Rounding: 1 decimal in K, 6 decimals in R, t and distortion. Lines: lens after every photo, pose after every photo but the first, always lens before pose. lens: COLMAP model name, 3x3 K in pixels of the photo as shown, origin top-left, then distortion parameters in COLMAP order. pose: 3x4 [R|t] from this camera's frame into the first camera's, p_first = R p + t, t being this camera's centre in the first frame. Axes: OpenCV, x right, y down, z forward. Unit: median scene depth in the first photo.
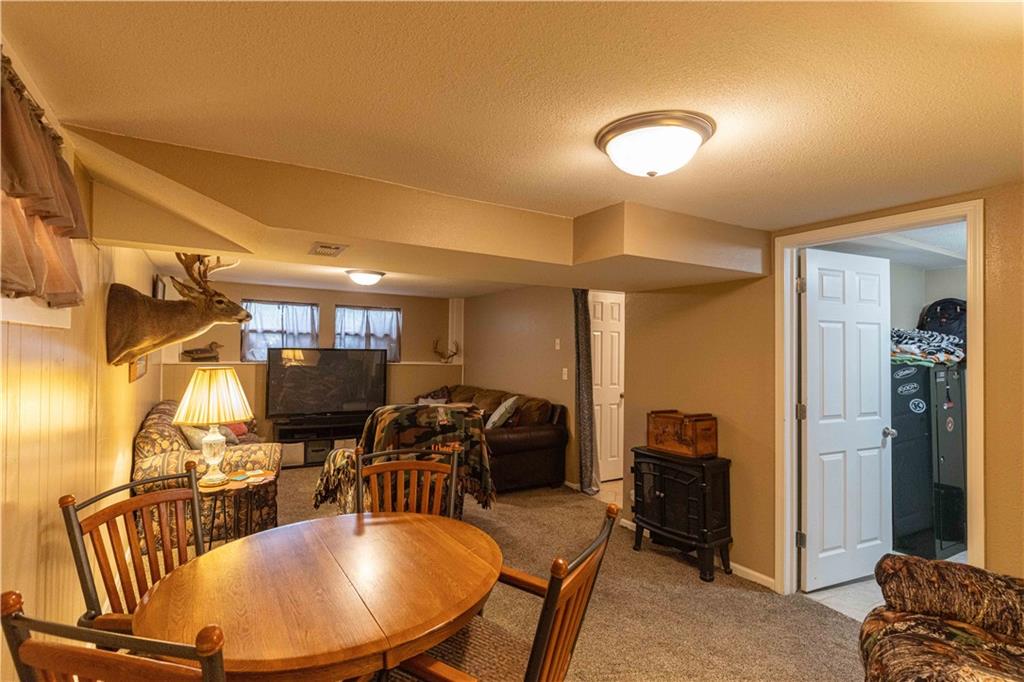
lens RADIAL K [[509.7, 0, 509.8], [0, 509.7, 350.2], [0, 0, 1]] dist [0.000691, 0.000048]
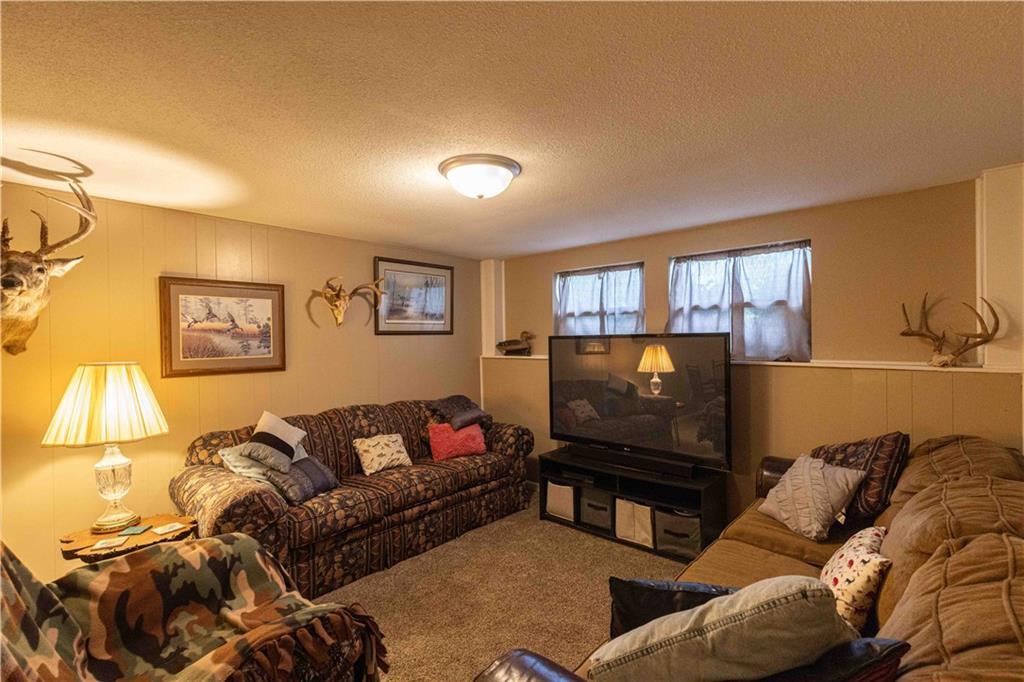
lens RADIAL K [[462.1, 0, 512.0], [0, 462.1, 341.0], [0, 0, 1]] dist [0.003725, 0.000321]
pose [[0.270159, -0.020002, -0.962608, 0.109654], [0.016053, 0.999739, -0.016268, 0.009543], [0.962682, -0.011057, 0.270409, 0.699521]]
